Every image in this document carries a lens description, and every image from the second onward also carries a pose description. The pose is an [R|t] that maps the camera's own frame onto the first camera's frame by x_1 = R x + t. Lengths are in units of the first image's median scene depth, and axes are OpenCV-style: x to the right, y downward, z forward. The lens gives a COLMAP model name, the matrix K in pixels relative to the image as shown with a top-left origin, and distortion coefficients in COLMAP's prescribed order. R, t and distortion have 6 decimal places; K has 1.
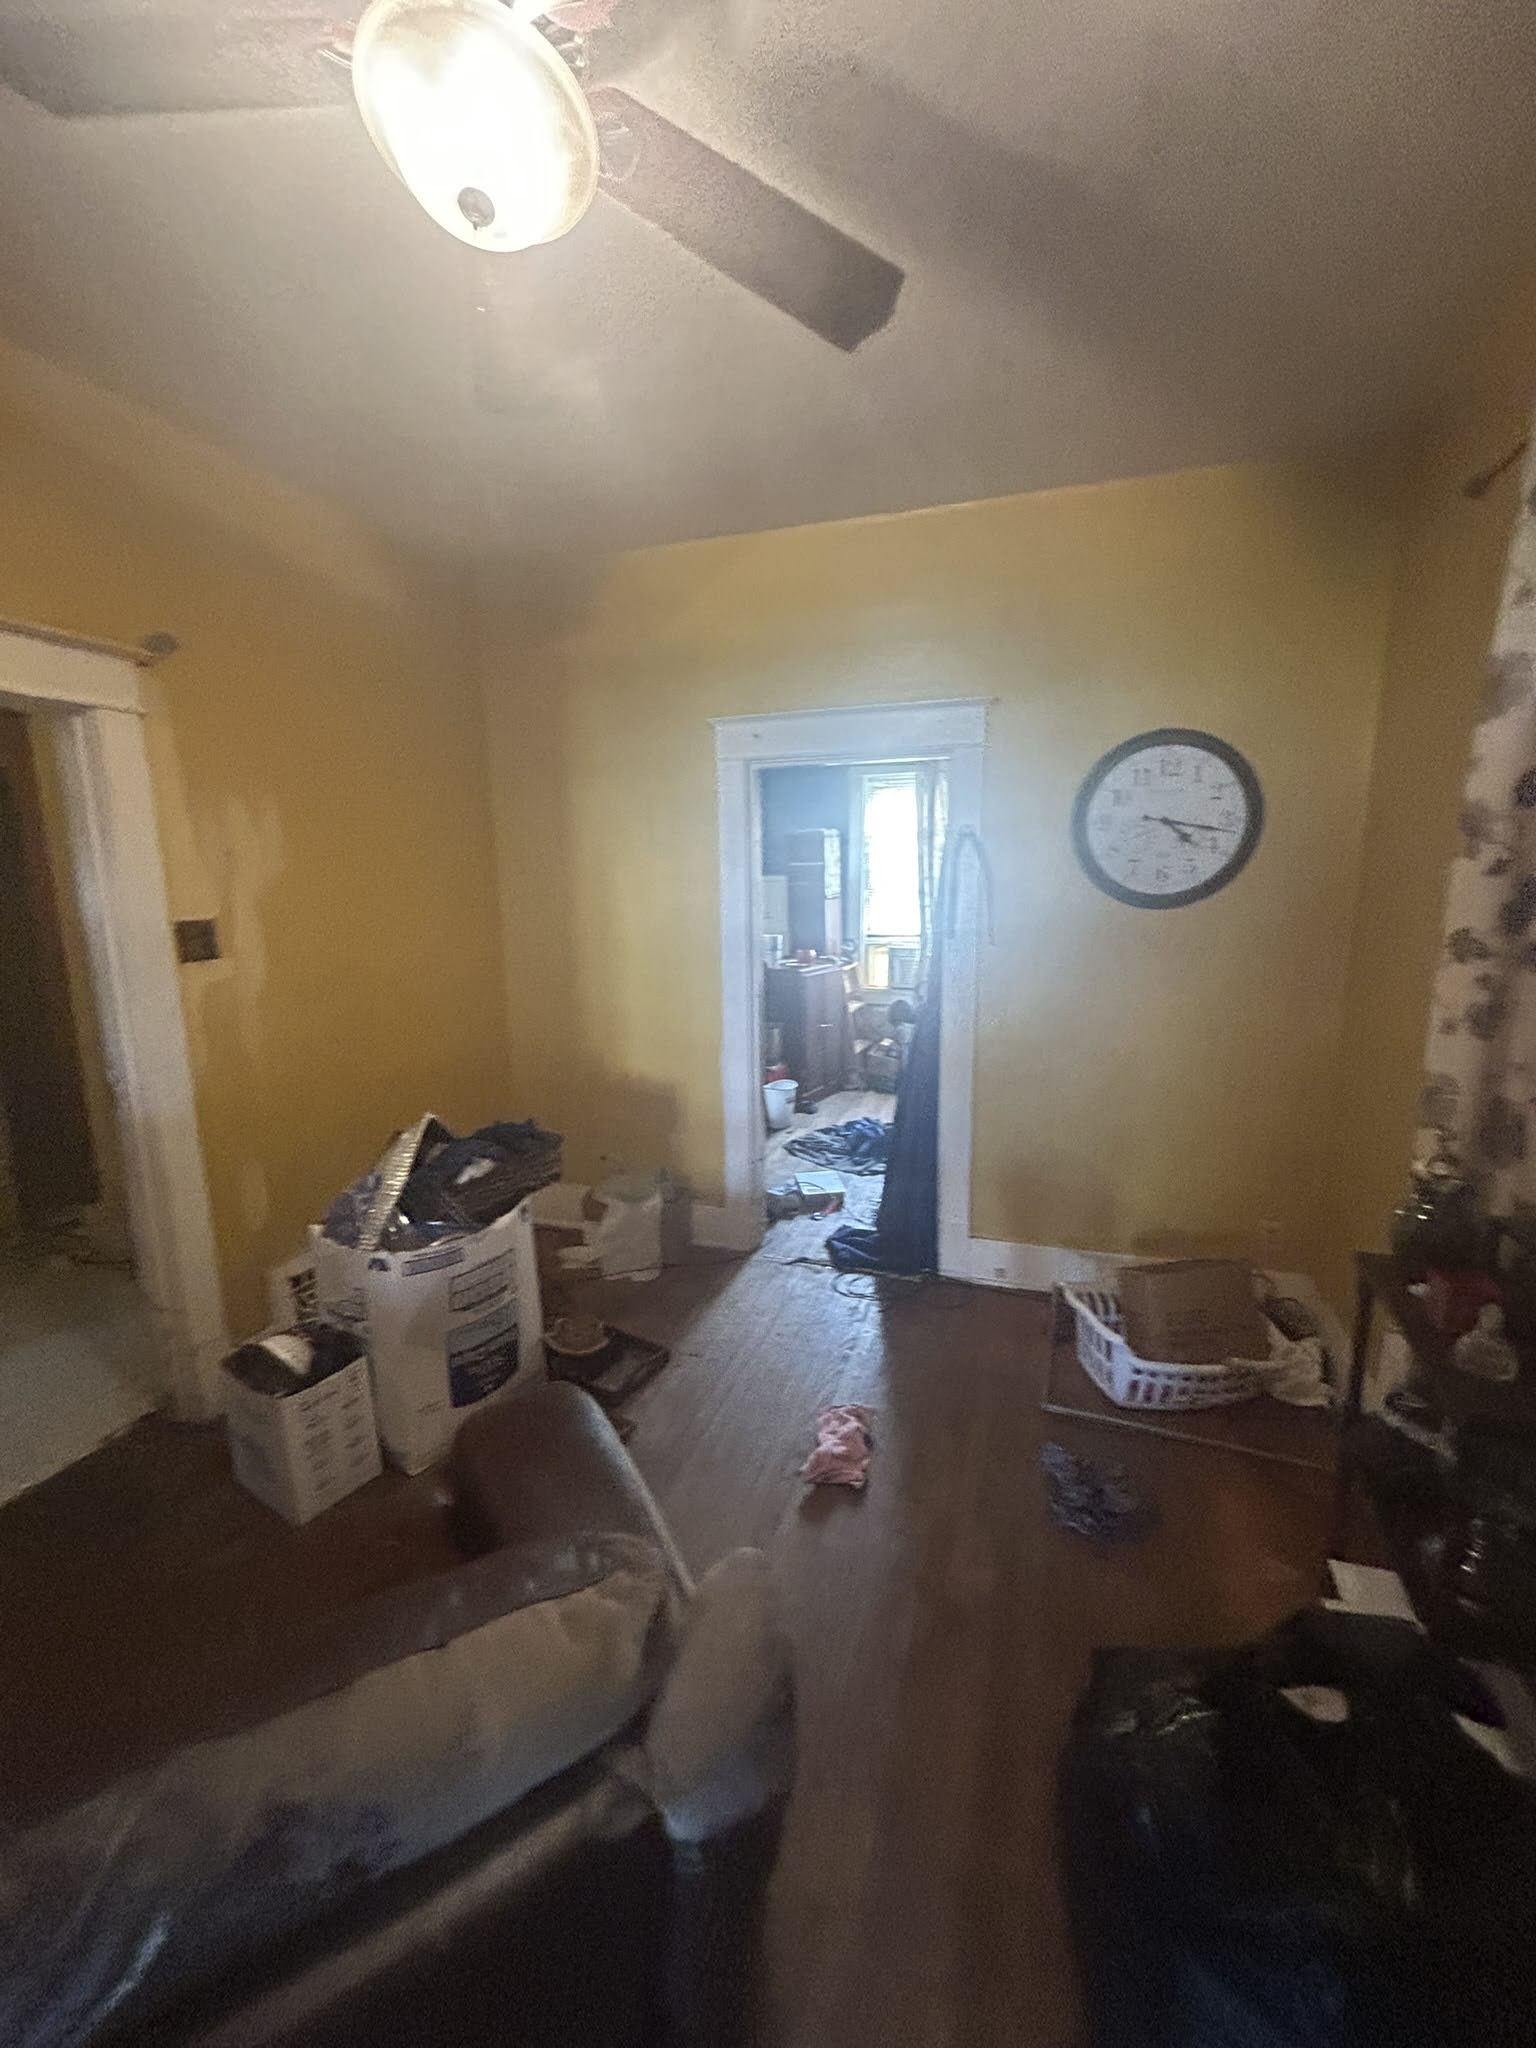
lens RADIAL K [[834.7, 0, 774.1], [0, 834.7, 1017.8], [0, 0, 1]] dist [-0.000630, -0.000123]
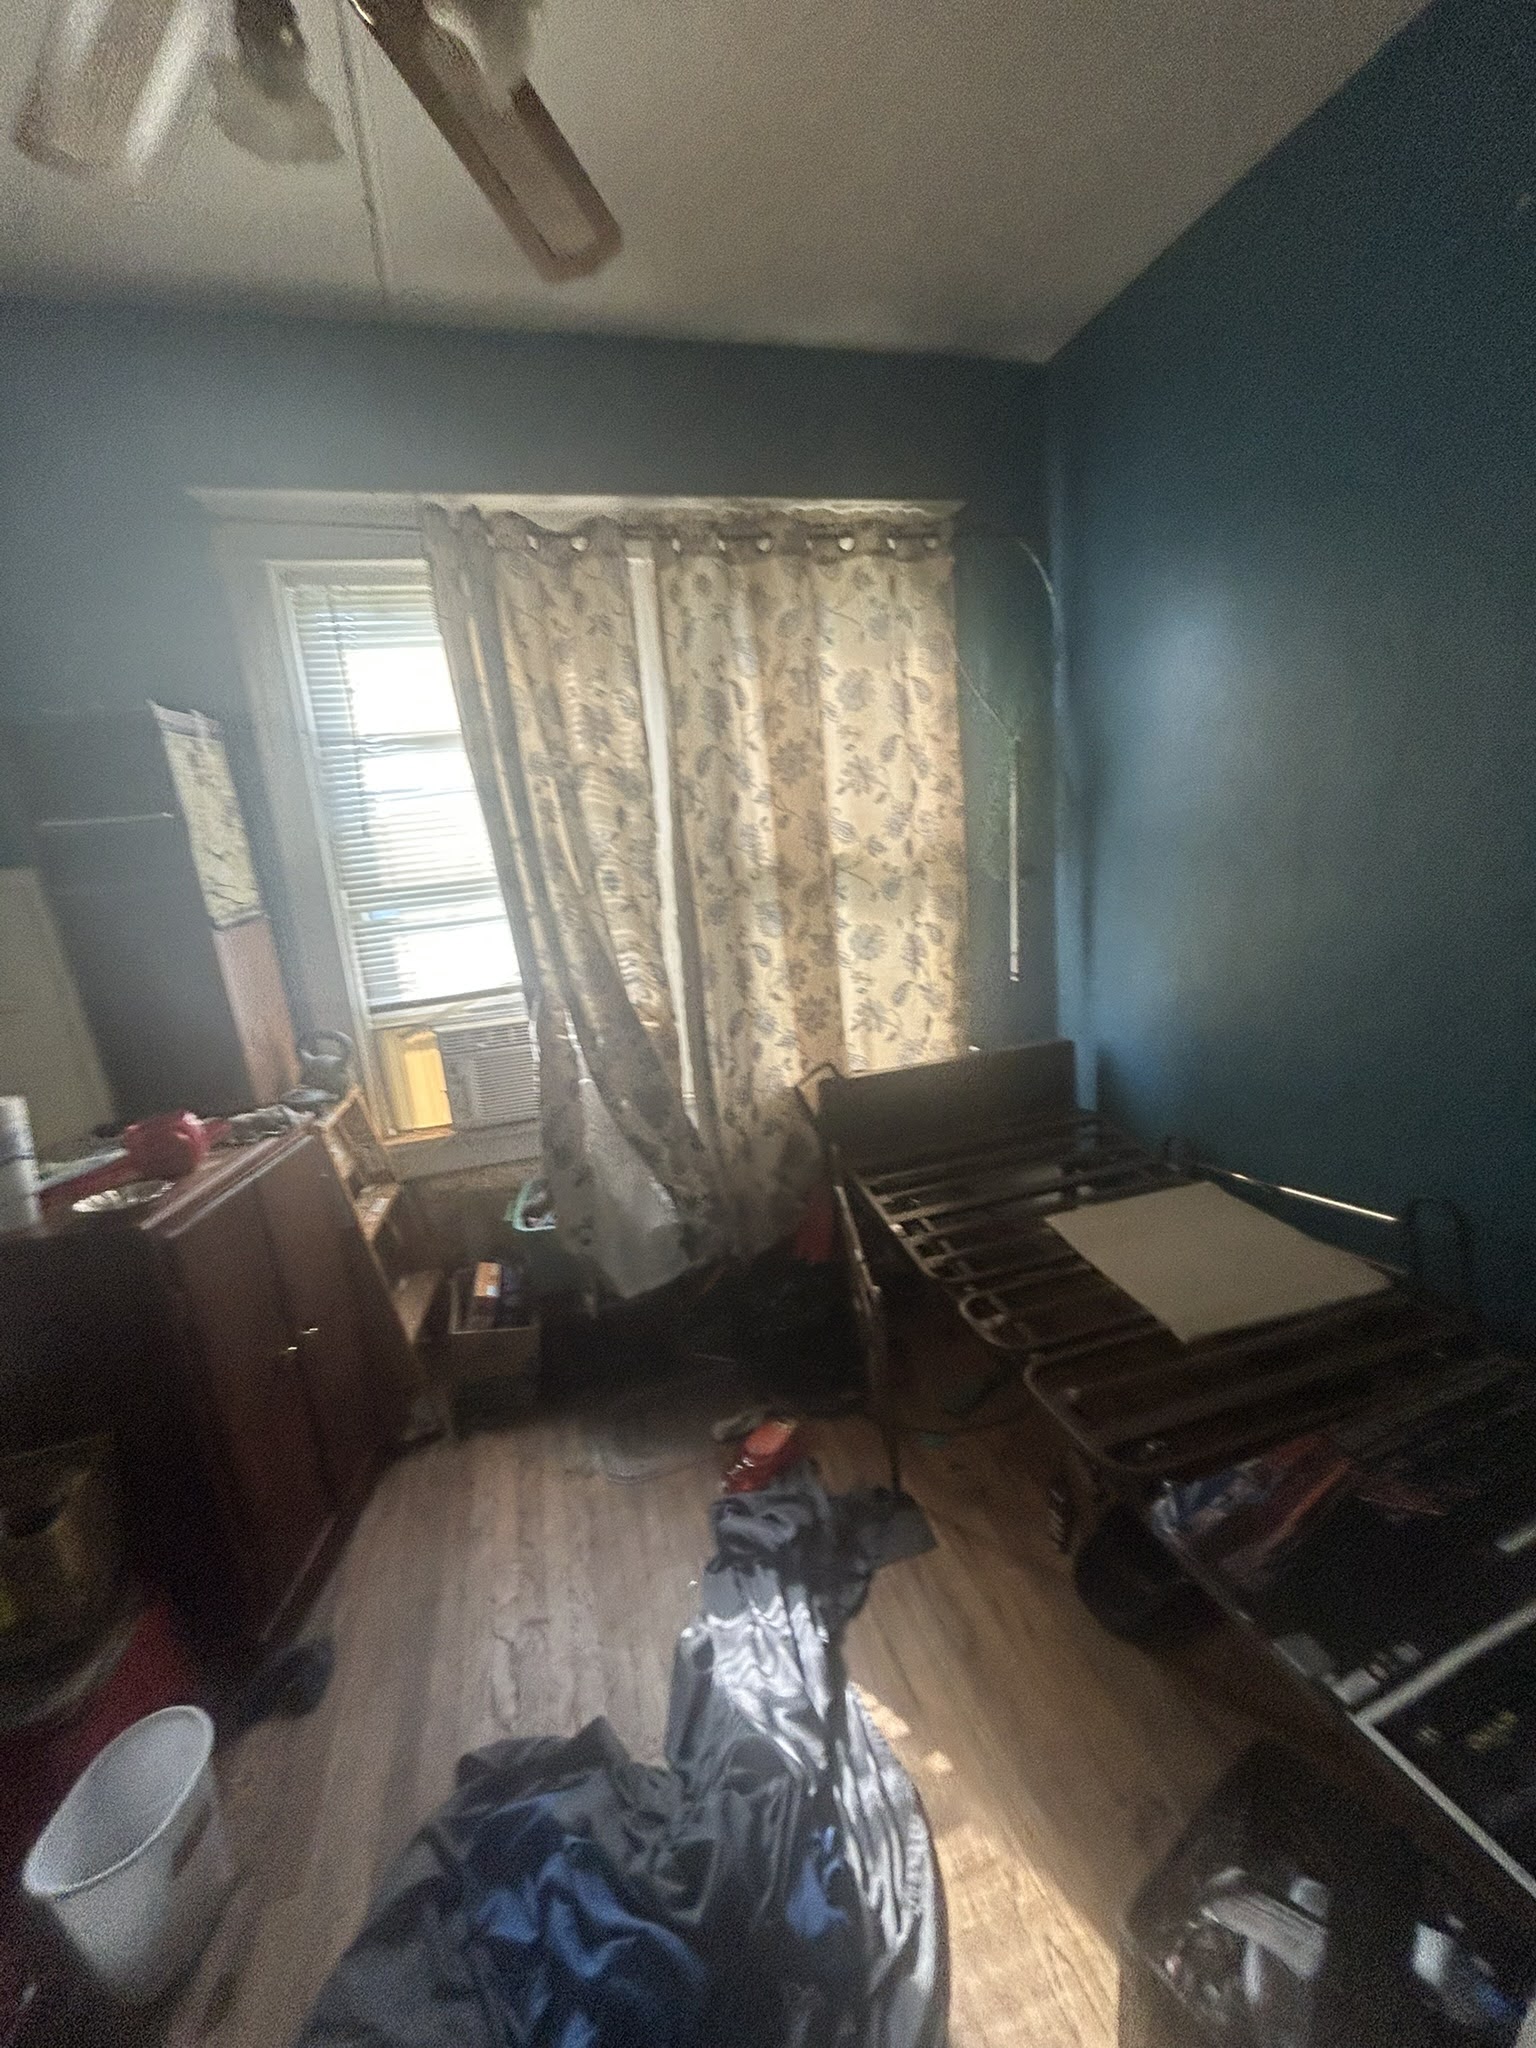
lens RADIAL K [[834.7, 0, 774.1], [0, 834.7, 1017.8], [0, 0, 1]] dist [-0.000630, -0.000123]
pose [[0.819363, -0.187374, 0.541789, 0.057839], [0.168254, 0.982056, 0.085181, -0.098071], [-0.548028, 0.021365, 0.836187, 0.601474]]
